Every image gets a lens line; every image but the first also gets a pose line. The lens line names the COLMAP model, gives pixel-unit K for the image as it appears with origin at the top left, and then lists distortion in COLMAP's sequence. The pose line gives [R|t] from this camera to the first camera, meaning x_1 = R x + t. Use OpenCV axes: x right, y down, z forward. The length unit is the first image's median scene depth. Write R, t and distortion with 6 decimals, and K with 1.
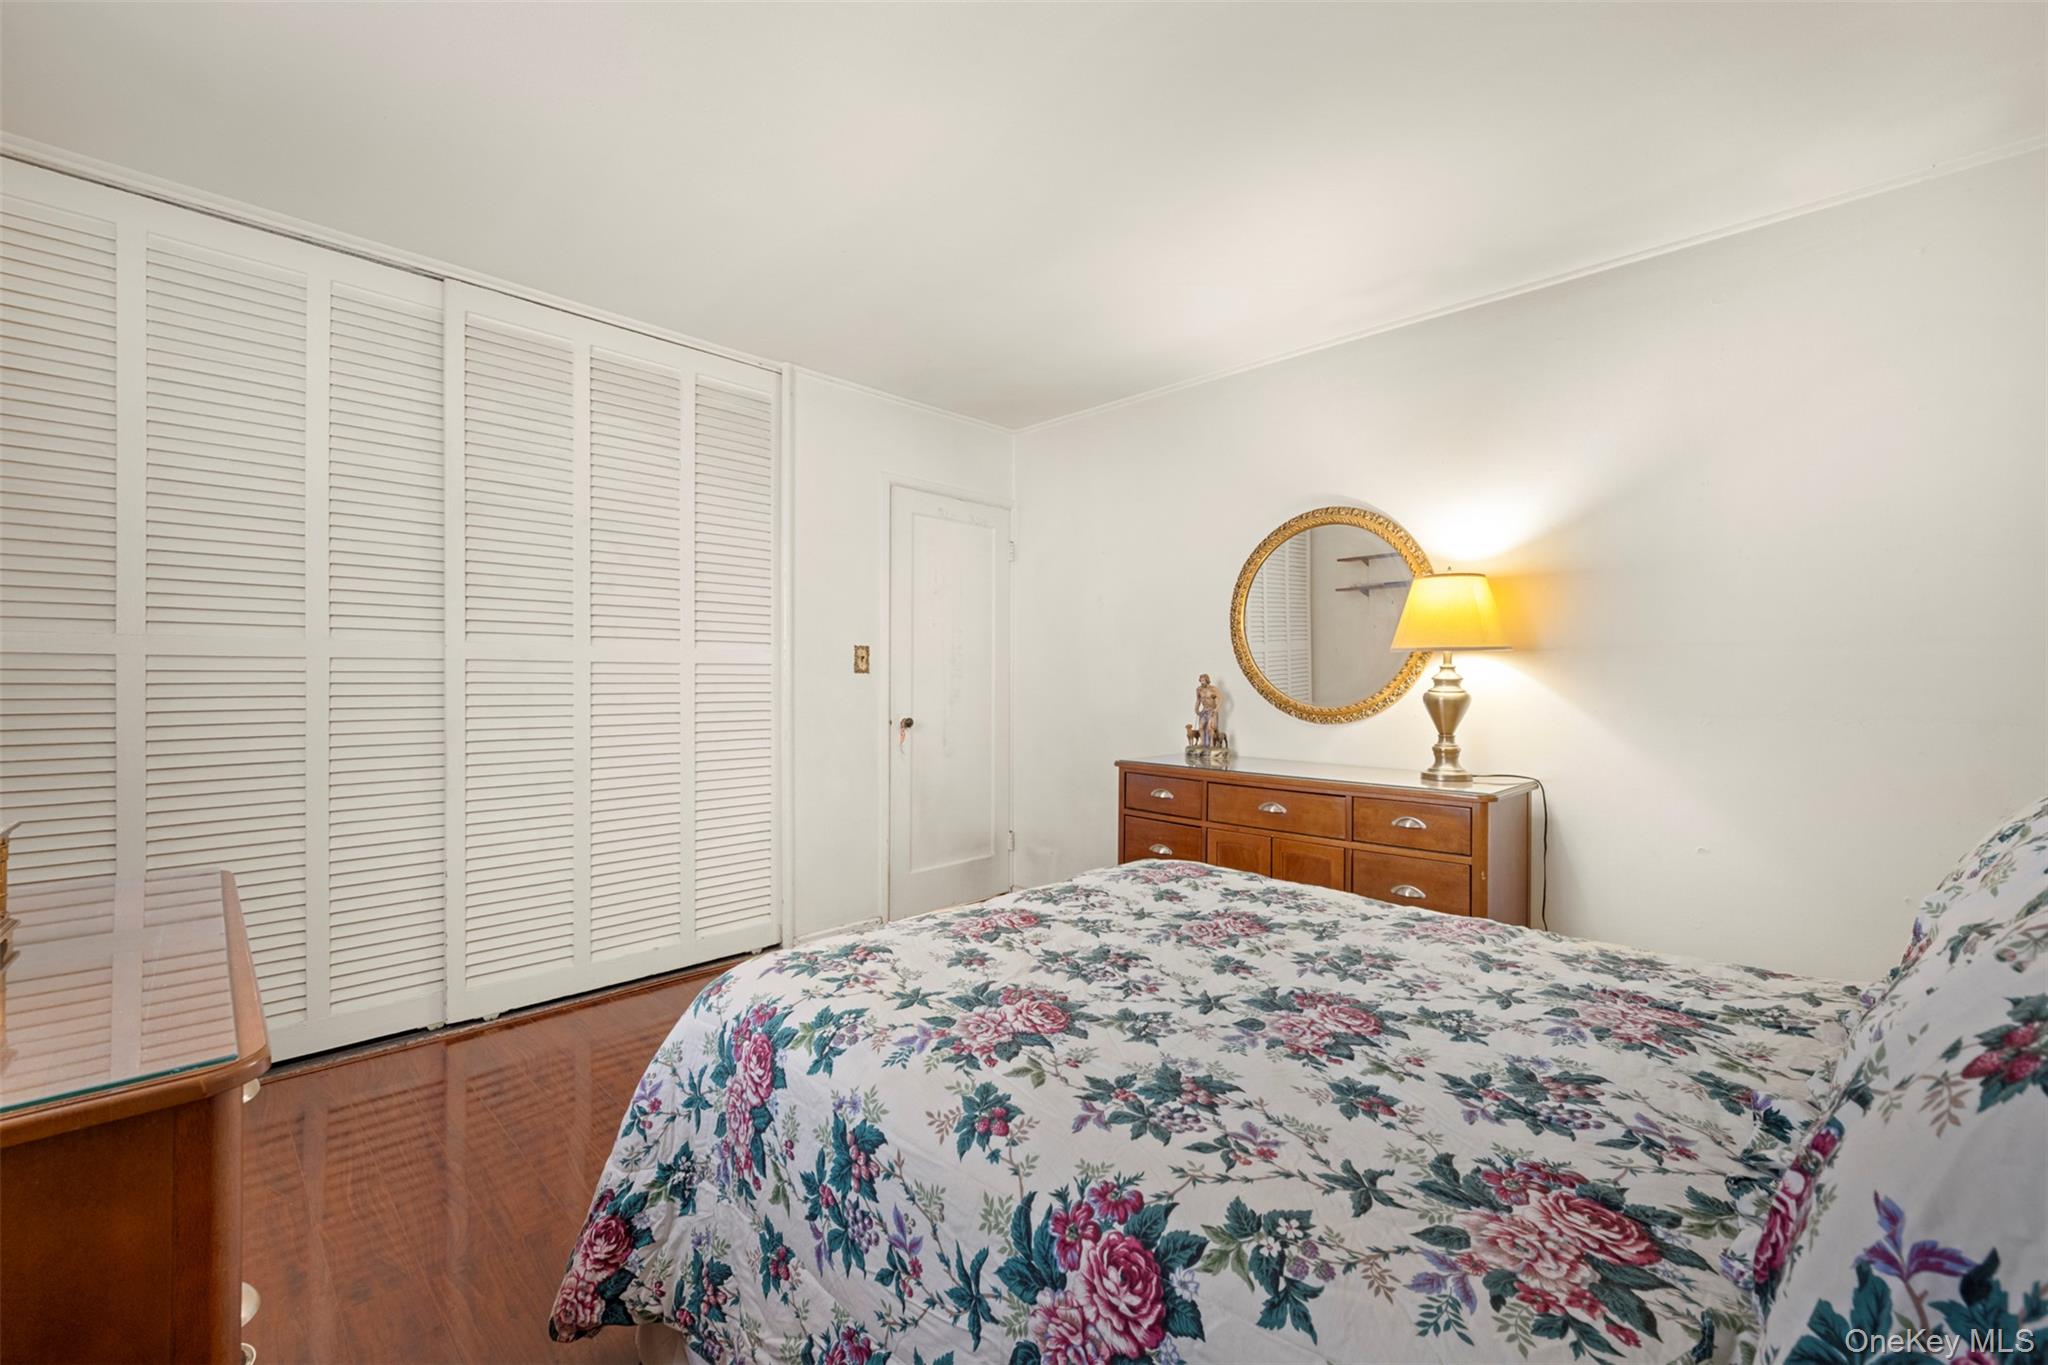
lens RADIAL K [[814.6, 0, 1022.7], [0, 814.6, 686.5], [0, 0, 1]] dist [-0.033710, -0.000201]
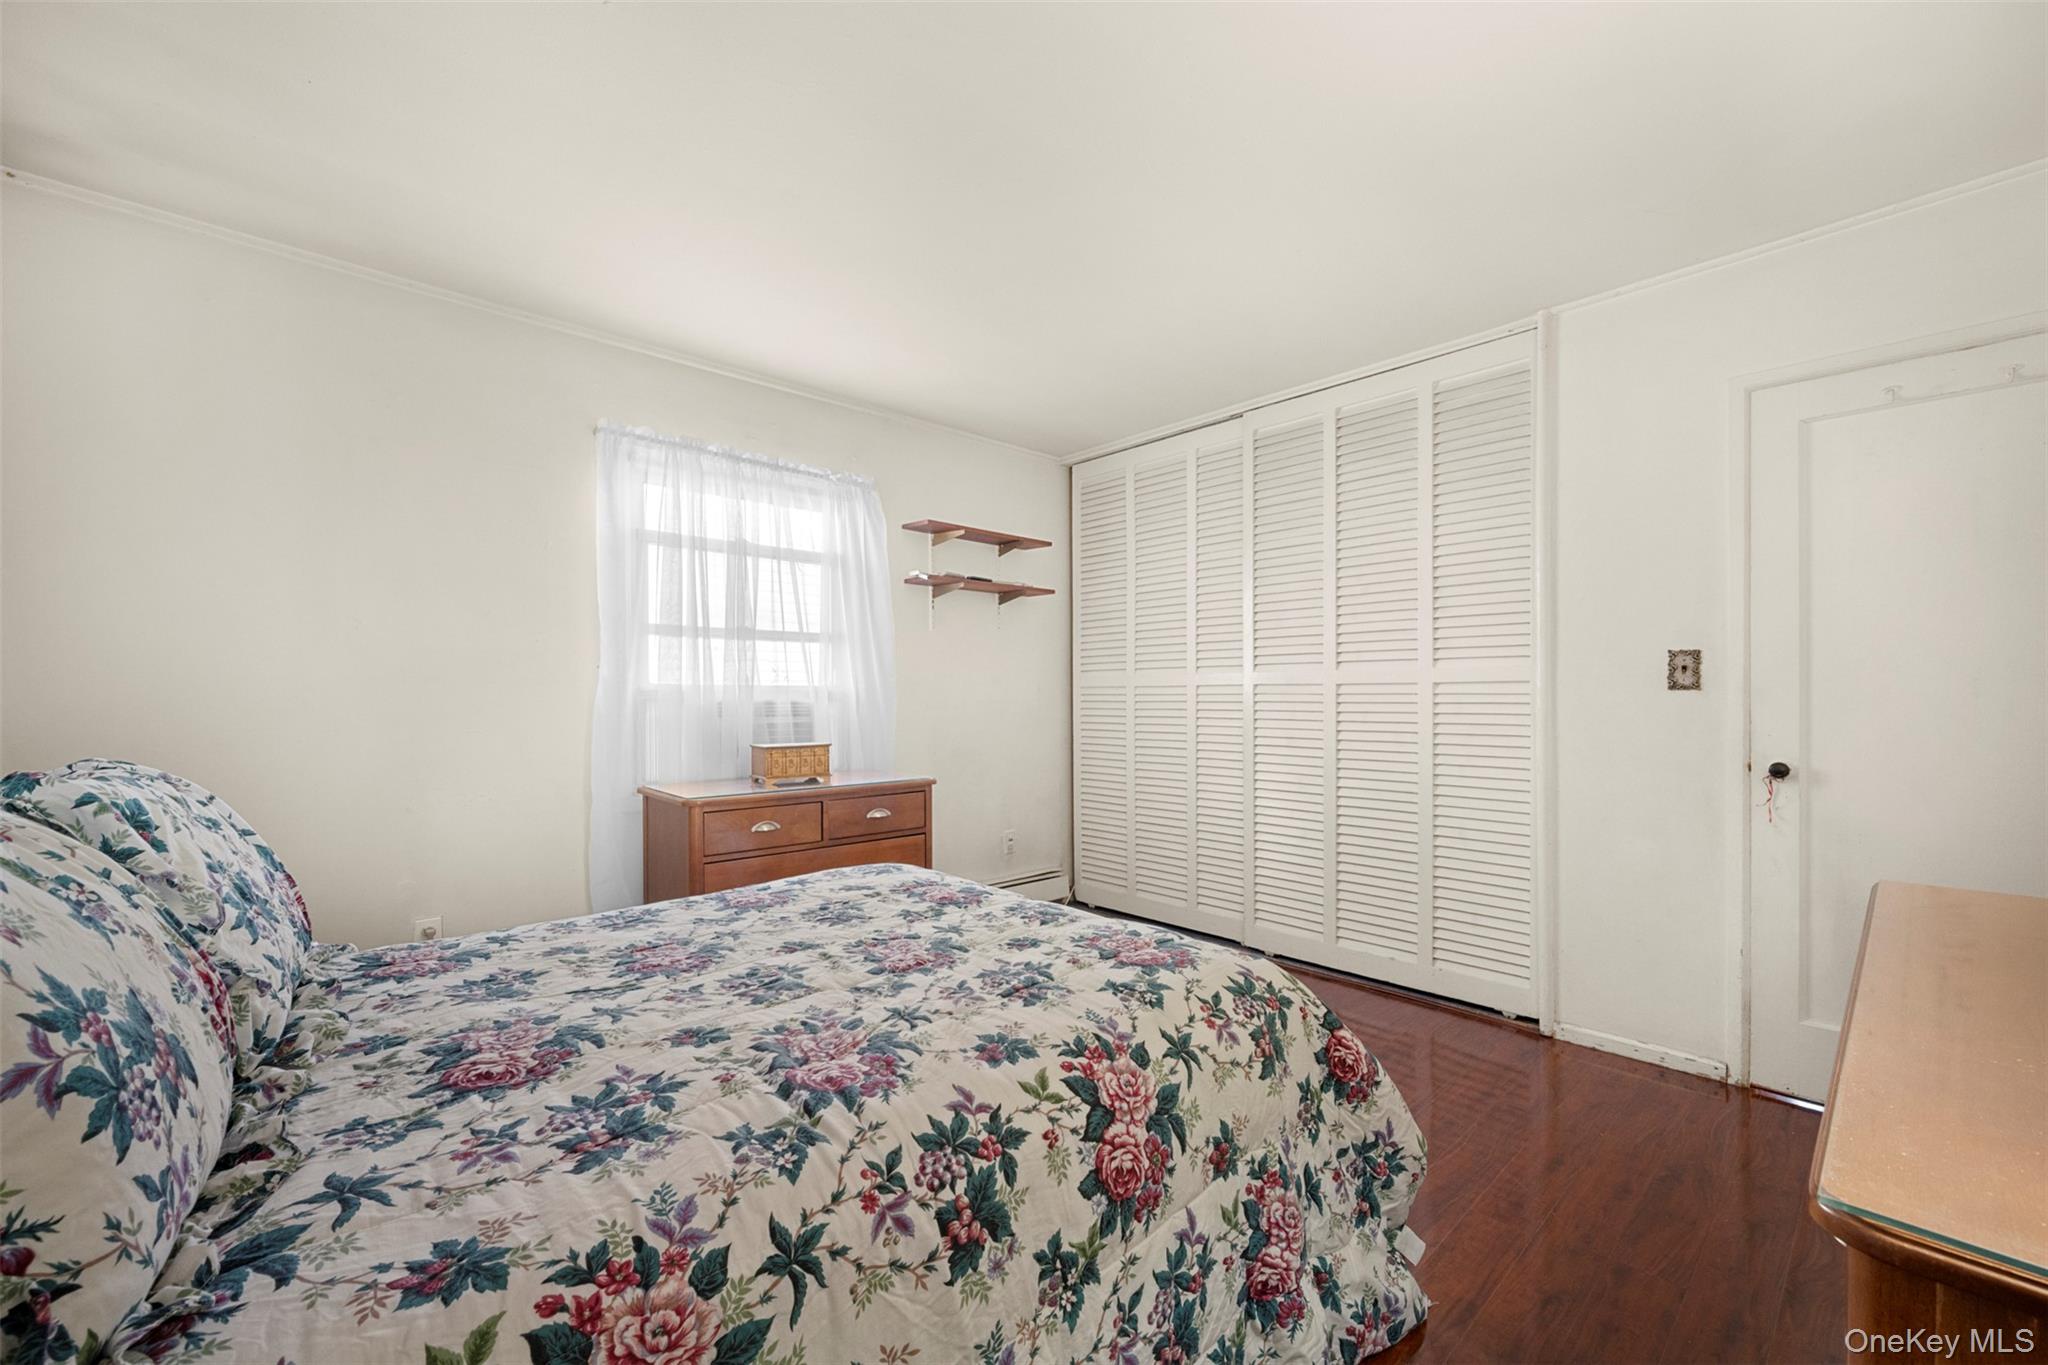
lens RADIAL K [[814.6, 0, 1024.9], [0, 814.6, 686.9], [0, 0, 1]] dist [-0.033710, -0.000201]
pose [[-0.079774, -0.008624, -0.996776, 0.622779], [-0.002738, 0.999961, -0.008432, -0.014744], [0.996809, 0.002057, -0.079794, 0.617941]]
